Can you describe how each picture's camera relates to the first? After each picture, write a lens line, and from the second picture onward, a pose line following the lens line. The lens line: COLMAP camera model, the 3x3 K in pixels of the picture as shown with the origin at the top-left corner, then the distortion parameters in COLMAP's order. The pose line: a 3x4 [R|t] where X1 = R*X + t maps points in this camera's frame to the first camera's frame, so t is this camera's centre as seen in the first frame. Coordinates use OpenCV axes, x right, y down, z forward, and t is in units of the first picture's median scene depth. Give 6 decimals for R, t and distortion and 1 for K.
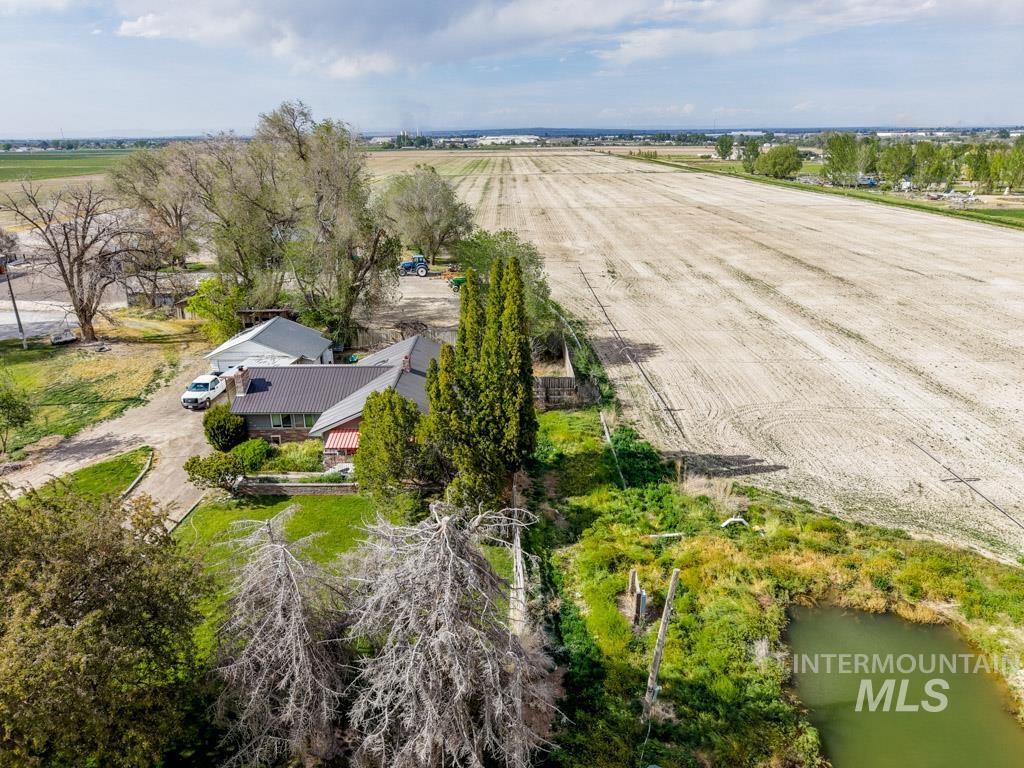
lens RADIAL K [[684.7, 0, 509.7], [0, 684.7, 383.3], [0, 0, 1]] dist [0.035076, -0.037238]
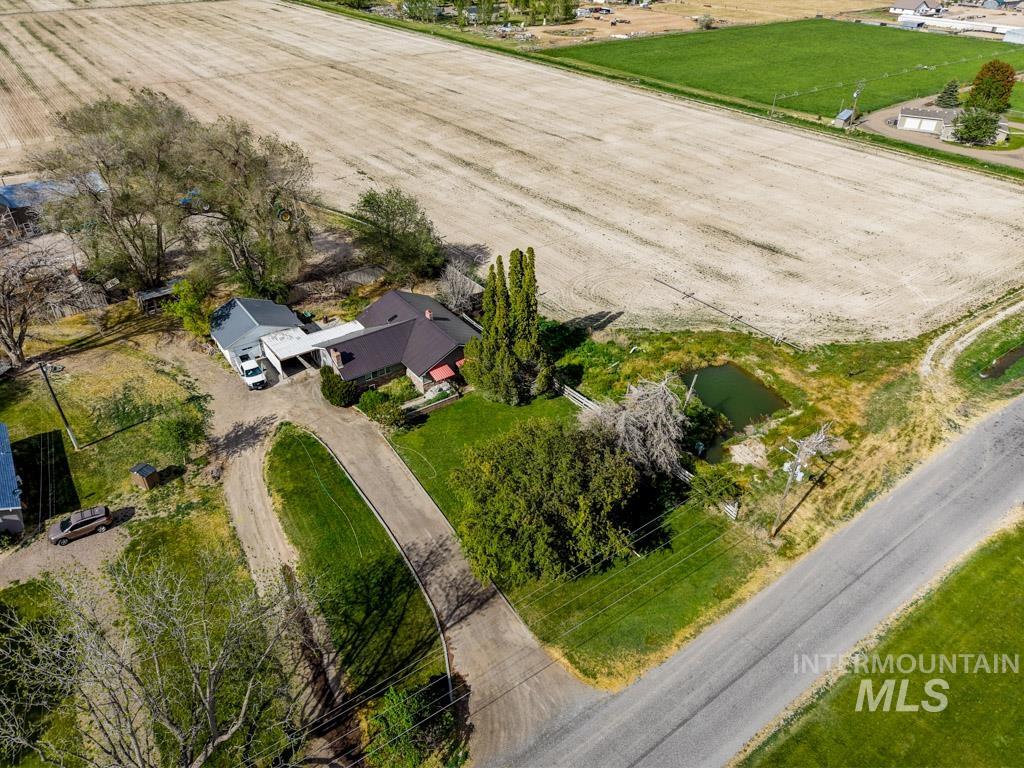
lens RADIAL K [[684.7, 0, 509.7], [0, 684.7, 383.3], [0, 0, 1]] dist [0.035076, -0.037238]
pose [[0.804734, -0.327935, 0.494835, -0.658934], [0.191147, 0.932315, 0.307004, -0.260816], [-0.562019, -0.152471, 0.812949, -0.312207]]
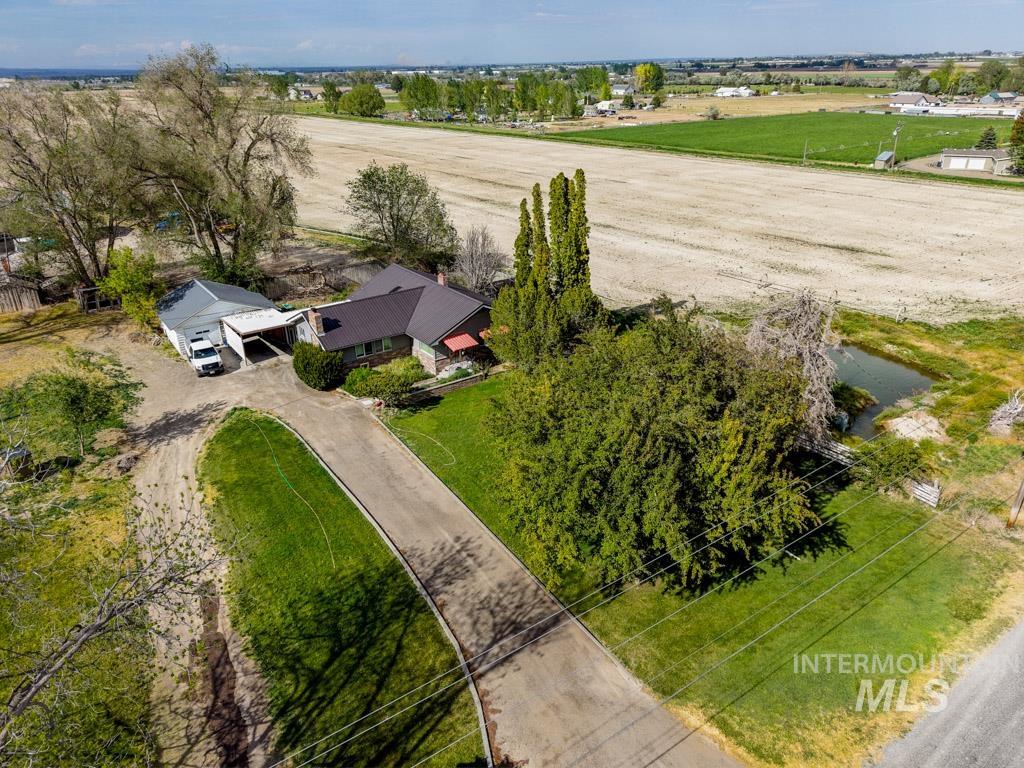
lens RADIAL K [[684.7, 0, 509.7], [0, 684.7, 383.3], [0, 0, 1]] dist [0.035076, -0.037238]
pose [[0.805865, -0.254039, 0.534833, -0.585830], [0.213209, 0.967190, 0.138149, 0.004084], [-0.552380, 0.002702, 0.833588, -0.034607]]
